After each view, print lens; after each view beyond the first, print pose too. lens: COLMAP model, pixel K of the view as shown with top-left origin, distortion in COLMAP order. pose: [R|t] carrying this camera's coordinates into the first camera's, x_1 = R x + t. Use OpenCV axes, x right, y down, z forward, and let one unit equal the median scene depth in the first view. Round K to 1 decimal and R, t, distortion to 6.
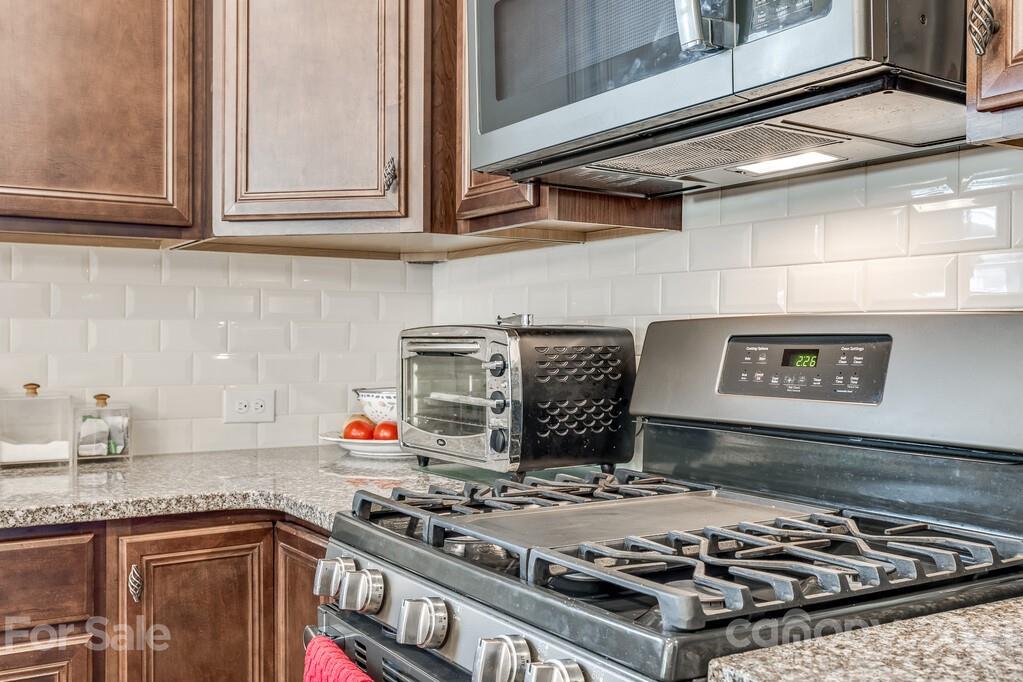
lens RADIAL K [[972.3, 0, 511.5], [0, 972.3, 341.0], [0, 0, 1]] dist [0.007847, 0.005813]
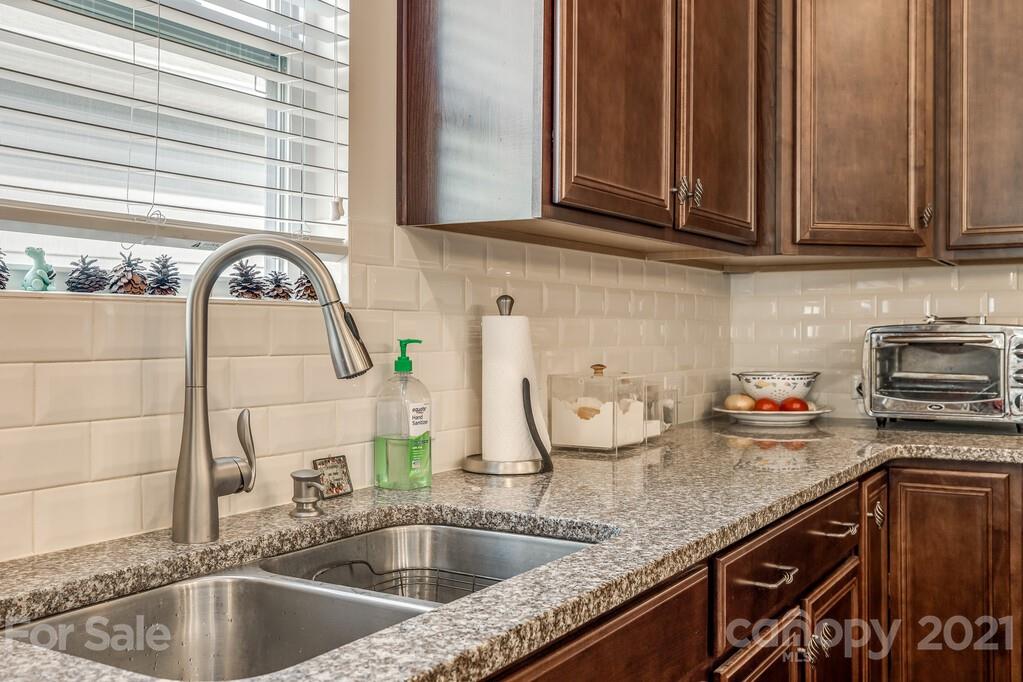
lens RADIAL K [[972.3, 0, 511.5], [0, 972.3, 341.0], [0, 0, 1]] dist [0.007847, 0.005813]
pose [[0.905497, -0.001815, 0.424348, -1.222962], [0.001516, 0.999998, 0.001043, 0.007395], [-0.424349, -0.000301, 0.905499, -0.021721]]
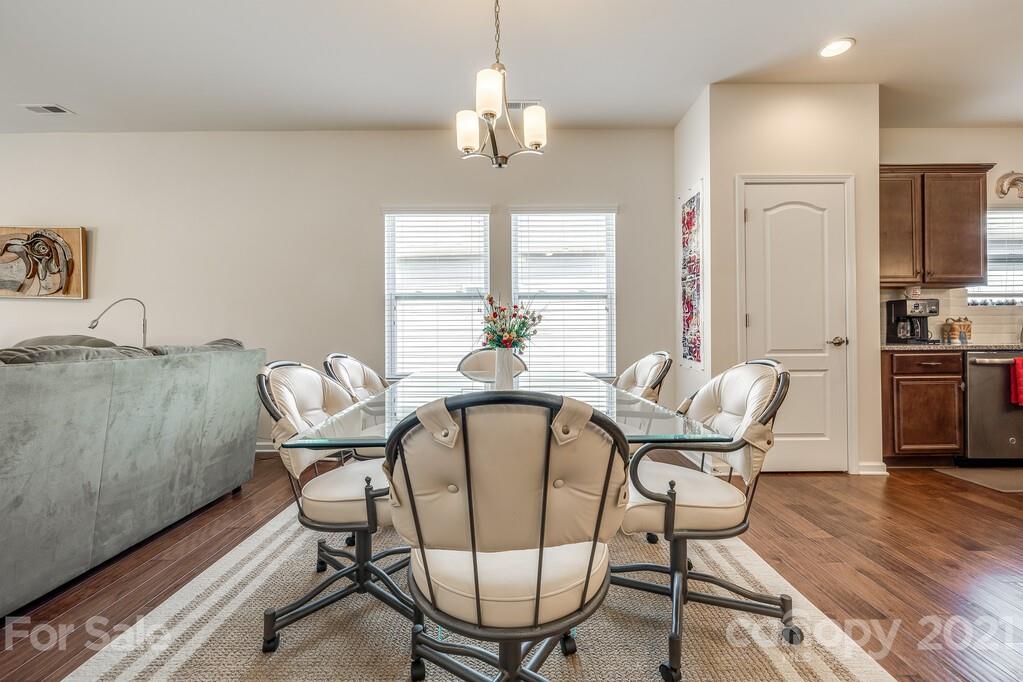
lens RADIAL K [[432.8, 0, 511.9], [0, 432.8, 331.0], [0, 0, 1]] dist [-0.001160, -0.000125]
pose [[0.838704, -0.006374, -0.544550, -2.024514], [0.001405, 0.999953, -0.009541, 0.108739], [0.544586, 0.007237, 0.838674, -2.230437]]
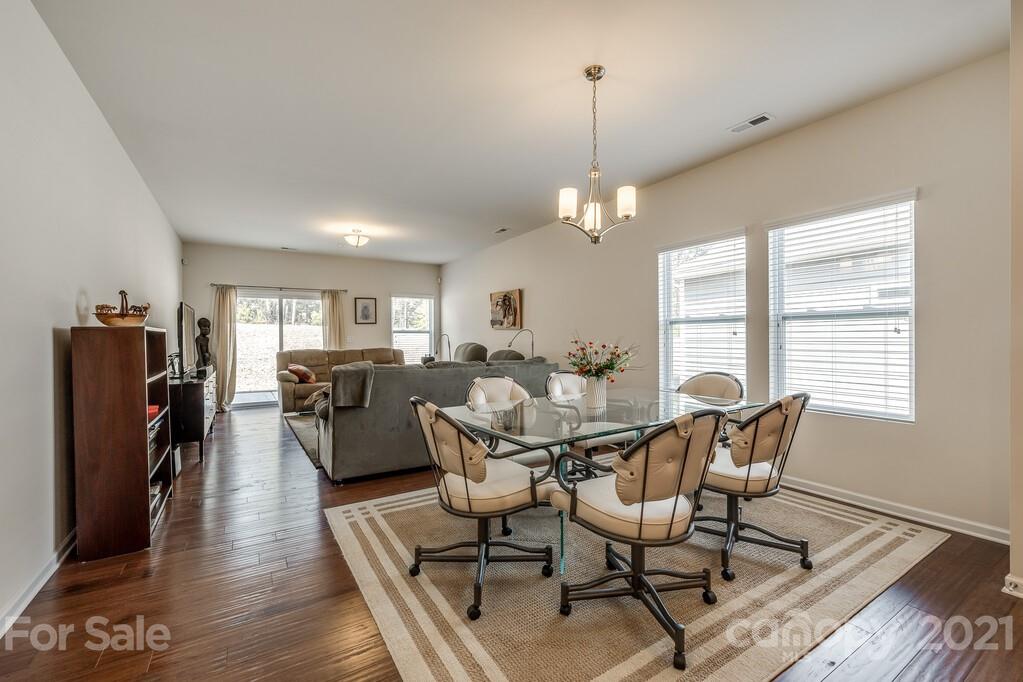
lens RADIAL K [[427.0, 0, 507.9], [0, 427.0, 340.4], [0, 0, 1]] dist [-0.000618, 0.000078]
pose [[-0.027480, 0.006796, -0.999599, -1.255499], [0.000507, 0.999977, 0.006784, 0.014552], [0.999622, -0.000321, -0.027483, -1.658388]]
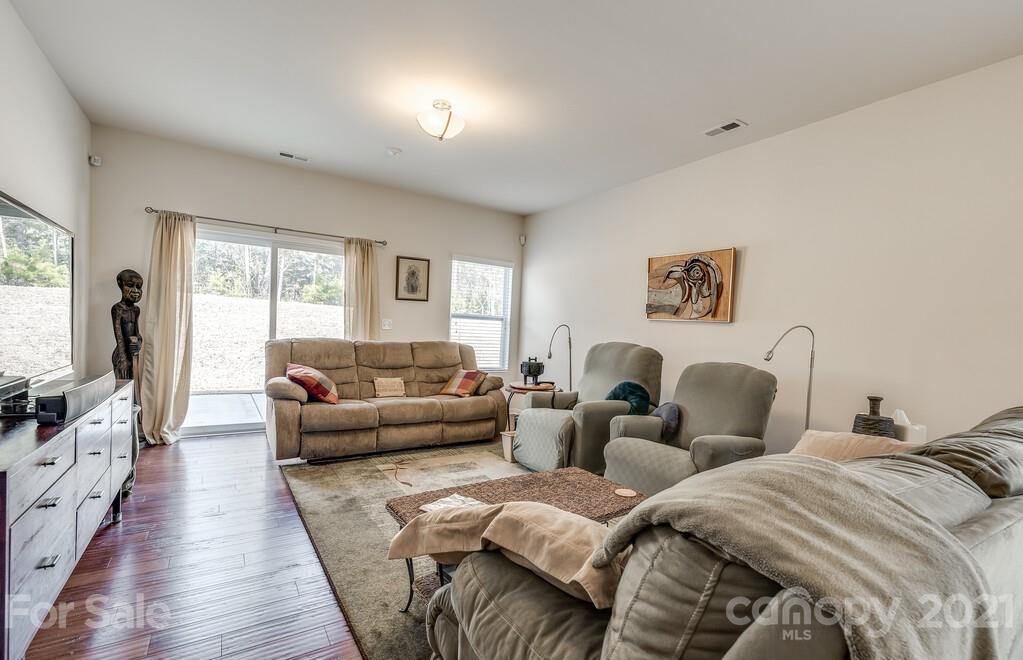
lens RADIAL K [[455.0, 0, 517.9], [0, 455.0, 348.5], [0, 0, 1]] dist [0.000423, 0.000141]
pose [[-0.000698, 0.041318, -0.999146, -2.720654], [-0.053087, 0.997736, 0.041297, 0.022976], [0.998590, 0.053070, 0.001497, -2.558773]]
